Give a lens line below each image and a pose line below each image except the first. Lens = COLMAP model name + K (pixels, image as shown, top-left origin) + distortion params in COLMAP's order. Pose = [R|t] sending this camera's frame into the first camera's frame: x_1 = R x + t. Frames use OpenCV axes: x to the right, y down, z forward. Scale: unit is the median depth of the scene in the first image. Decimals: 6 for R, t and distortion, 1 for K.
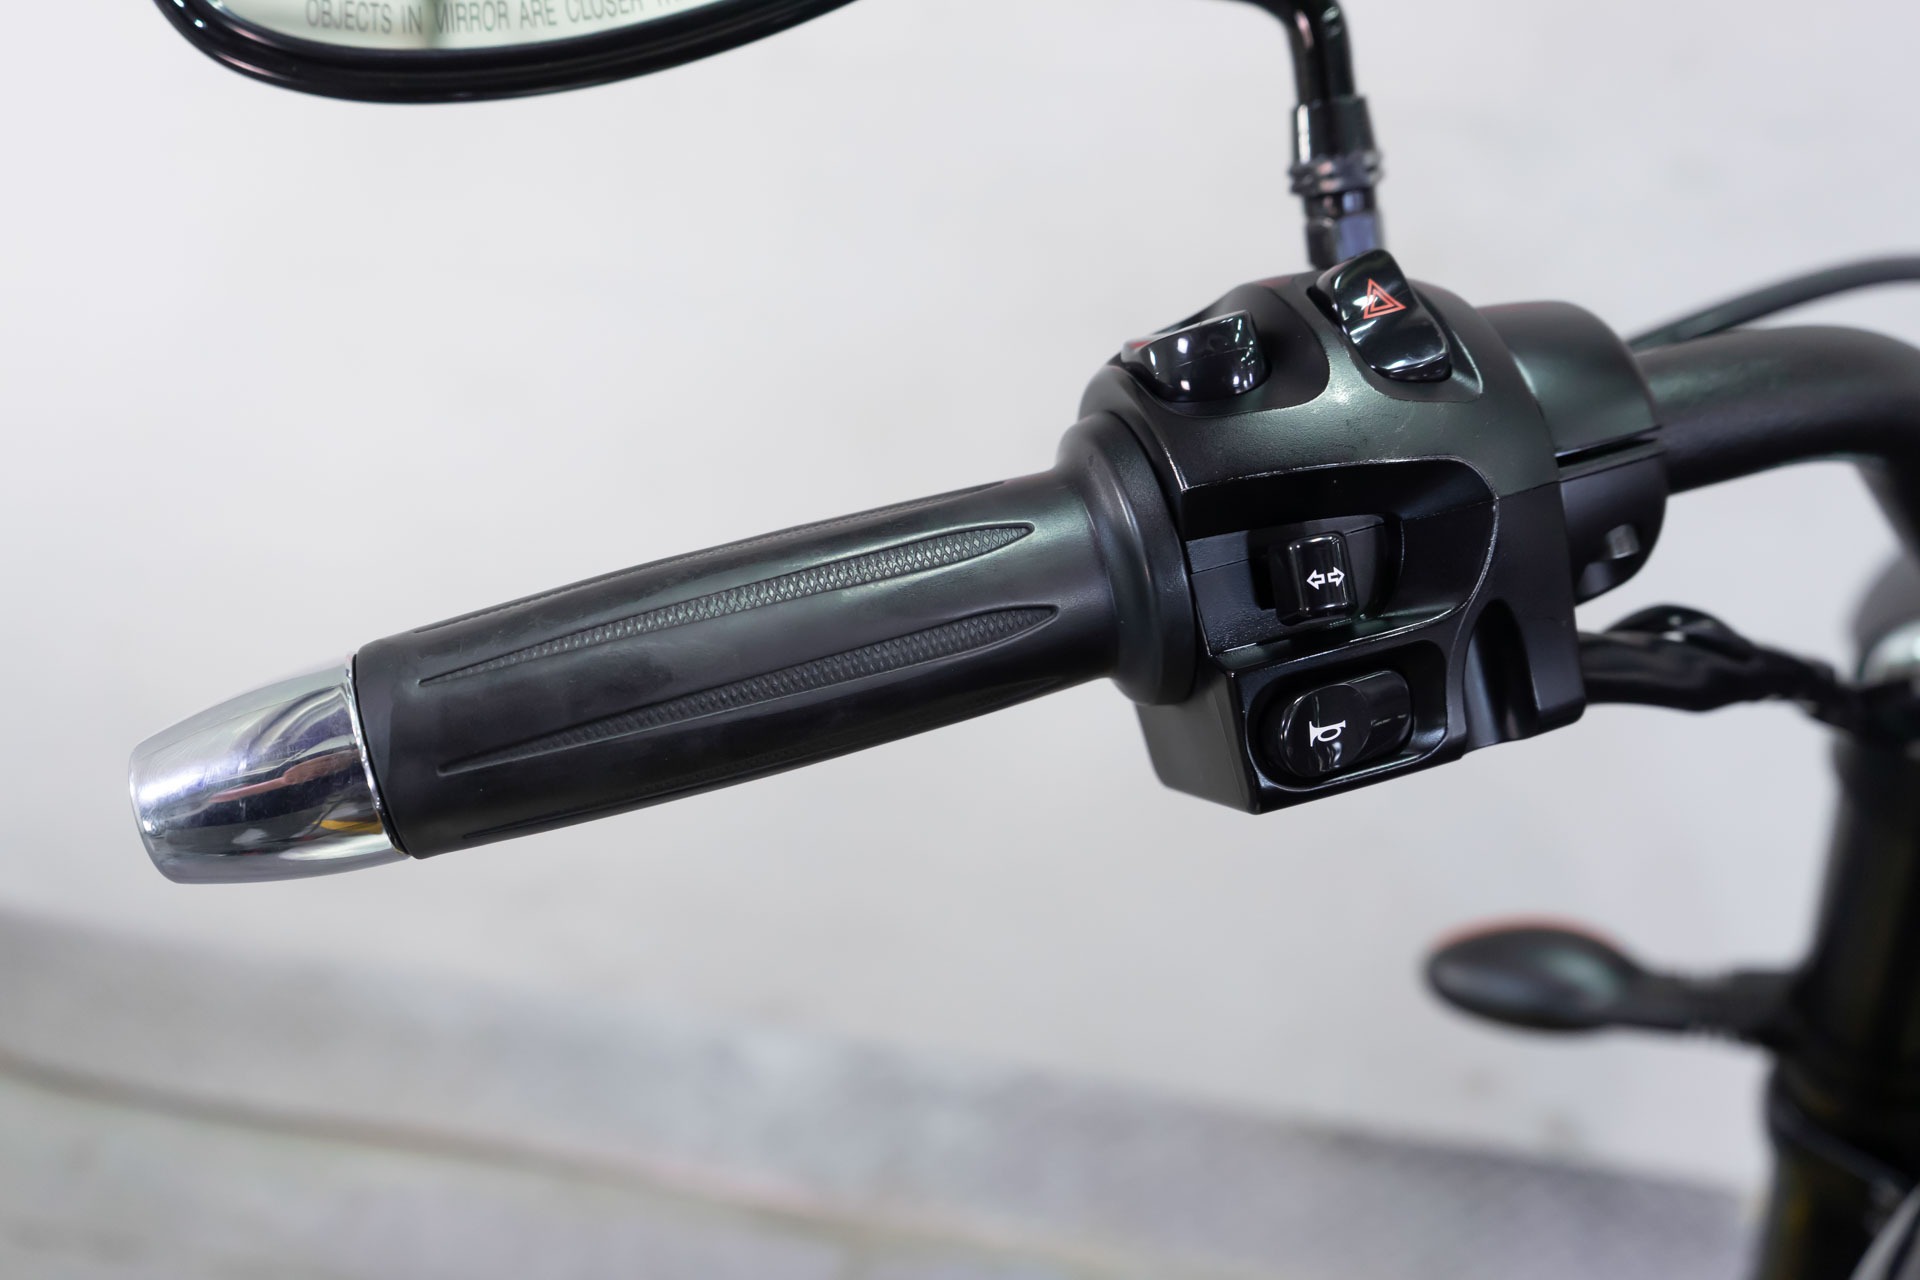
lens RADIAL K [[1753.8, 0, 960.0], [0, 1753.8, 640.1], [0, 0, 1]] dist [0.003555, 0.000000]
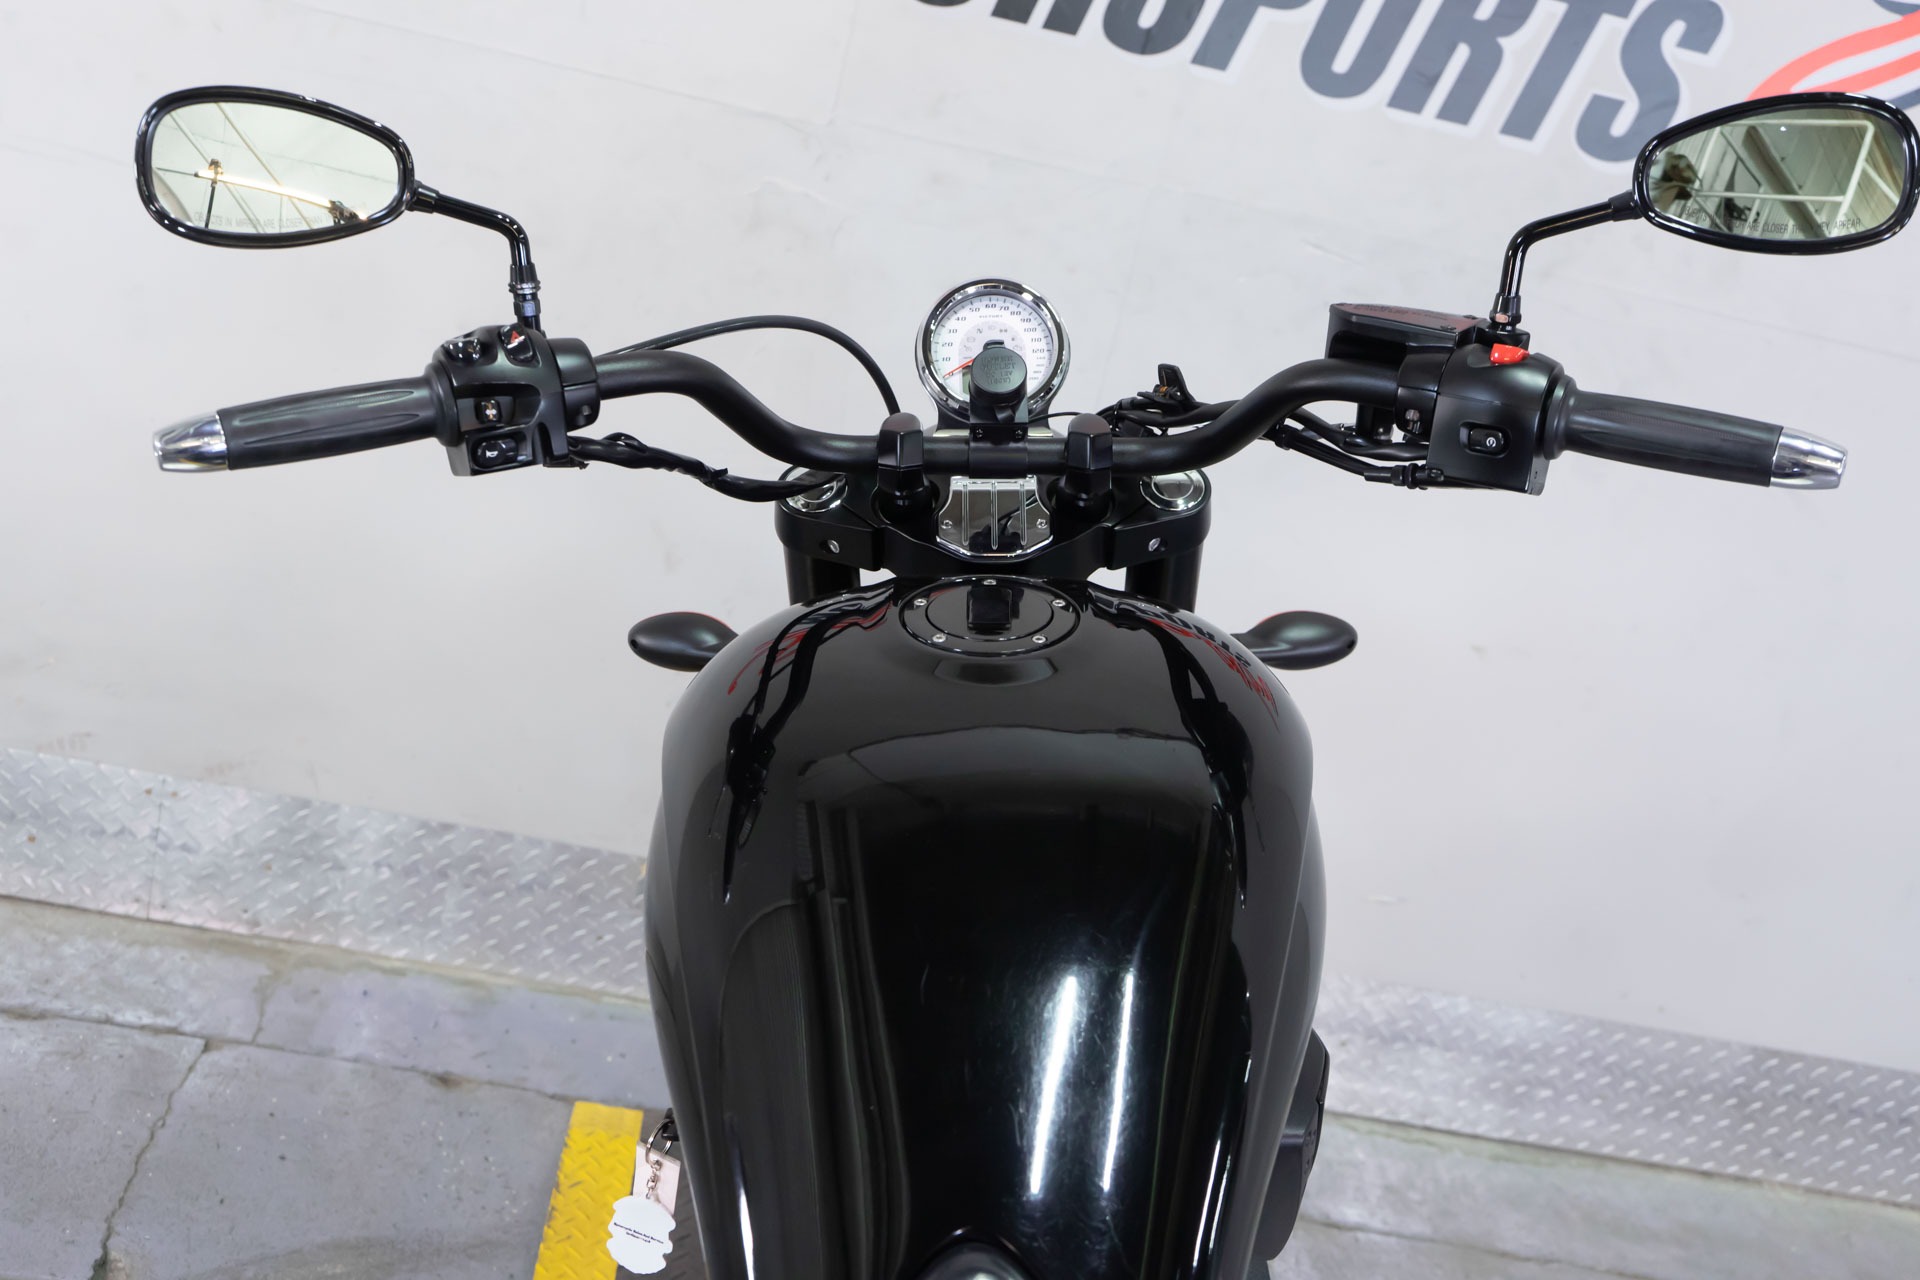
lens RADIAL K [[1954.7, 0, 946.5], [0, 1954.7, 636.1], [0, 0, 1]] dist [0.016446, 0.000000]
pose [[0.959711, 0.050654, 0.276386, 0.005249], [-0.065314, 0.996890, 0.044088, 0.179367], [-0.273294, -0.060363, 0.960035, -3.075135]]
